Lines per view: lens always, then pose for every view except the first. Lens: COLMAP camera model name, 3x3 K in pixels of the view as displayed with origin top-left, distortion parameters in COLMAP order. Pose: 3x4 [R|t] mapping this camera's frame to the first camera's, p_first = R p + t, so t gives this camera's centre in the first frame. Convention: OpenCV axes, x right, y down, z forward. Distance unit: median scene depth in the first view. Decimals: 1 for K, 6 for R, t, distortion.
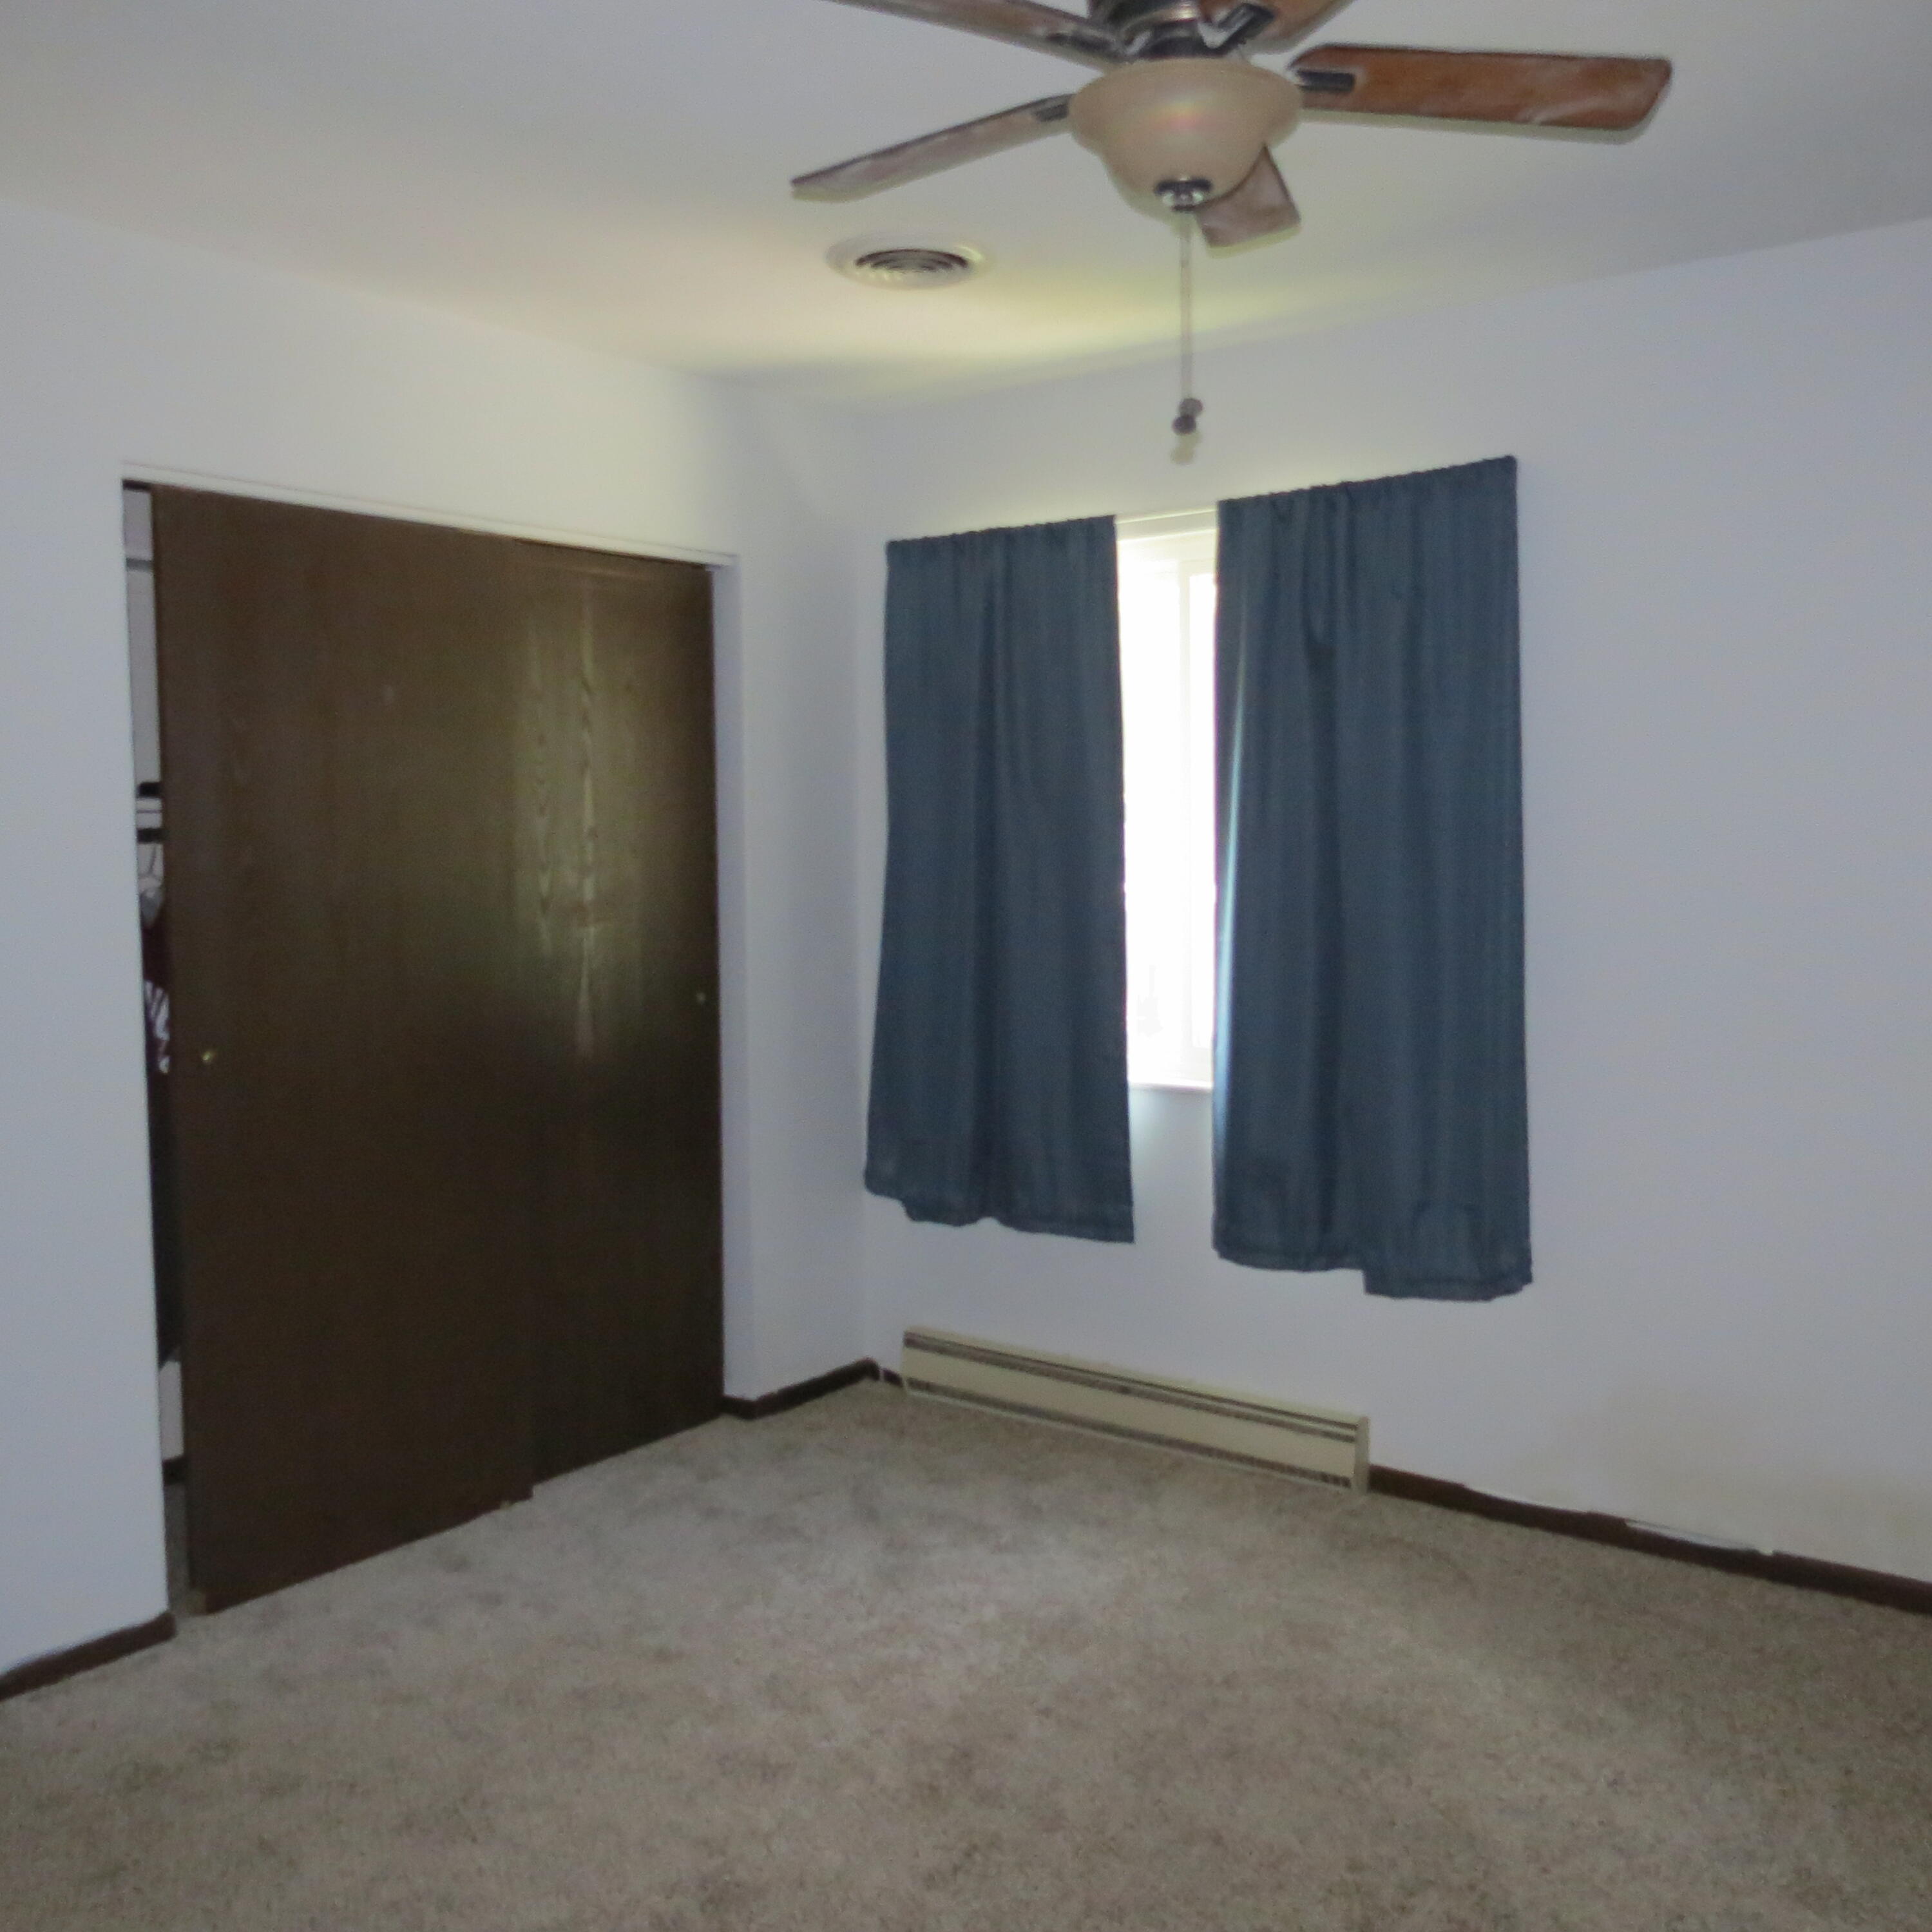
lens RADIAL K [[1867.7, 0, 970.8], [0, 1867.7, 963.4], [0, 0, 1]] dist [-0.013861, 0.000000]
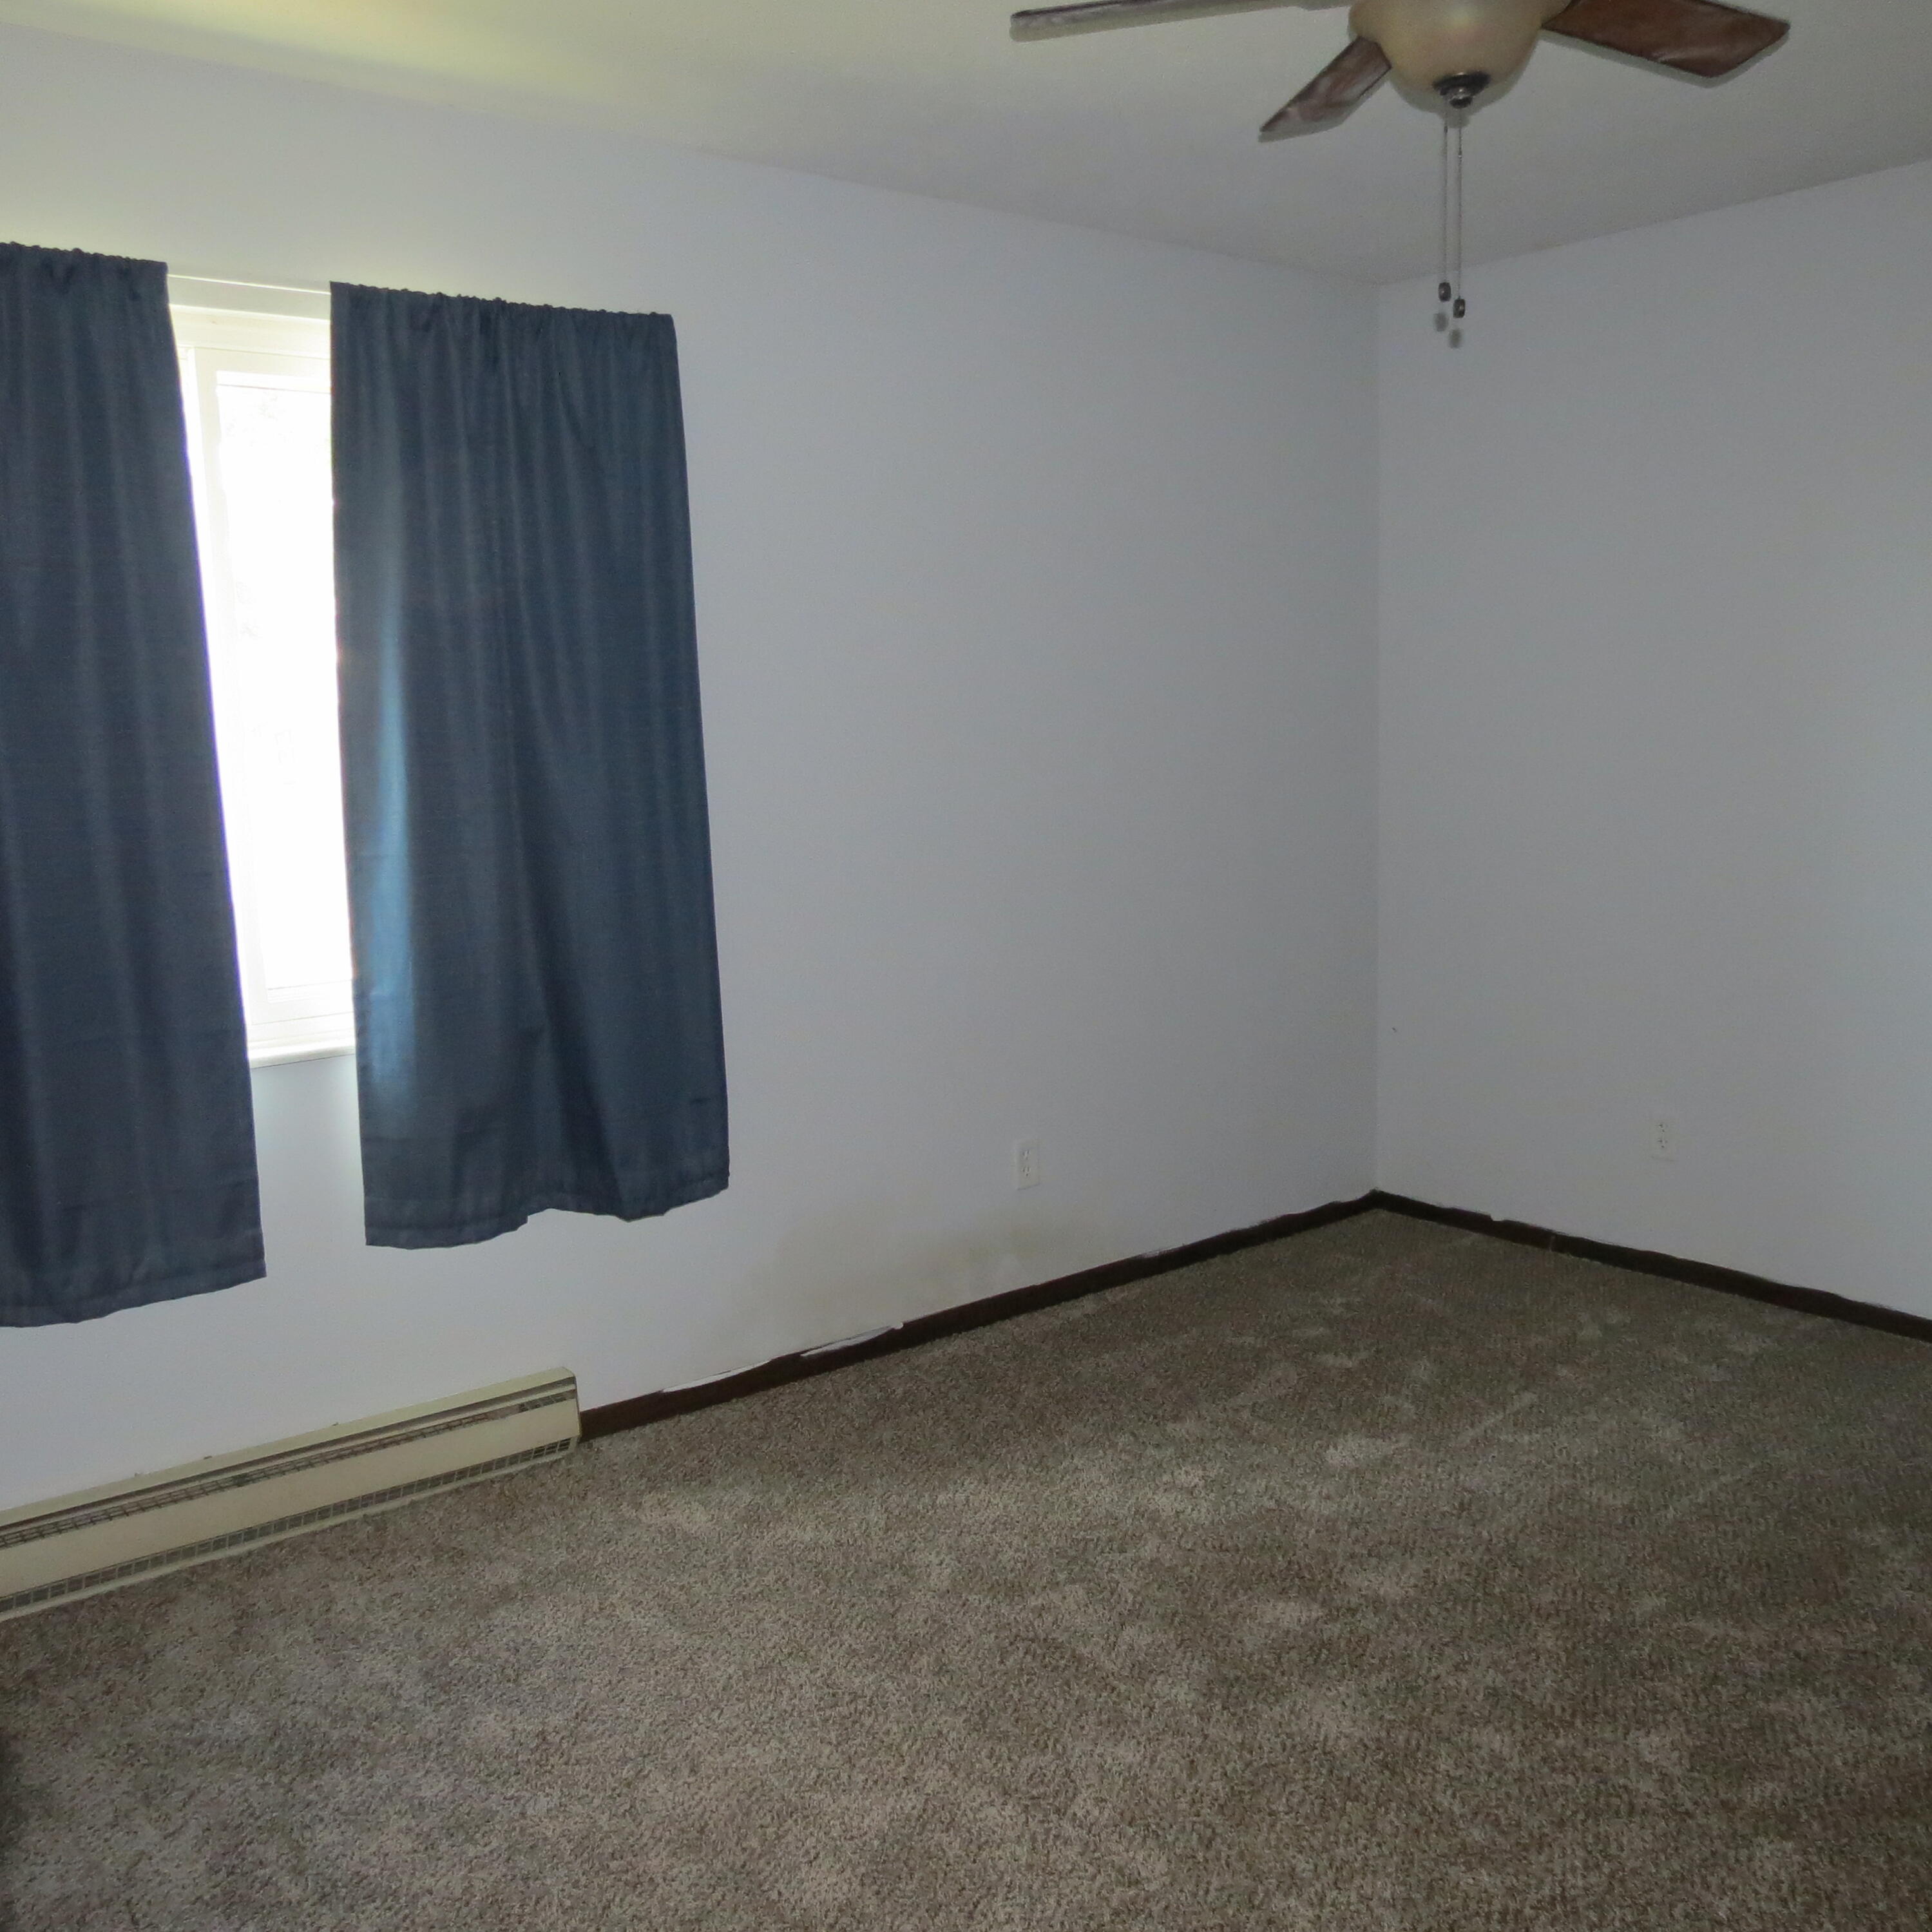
lens RADIAL K [[1867.7, 0, 973.8], [0, 1867.7, 975.2], [0, 0, 1]] dist [-0.013861, 0.000000]
pose [[0.248669, -0.127177, 0.960203, -0.579888], [0.112737, 0.988405, 0.101716, -0.012128], [-0.962005, 0.082957, 0.260123, 0.565048]]
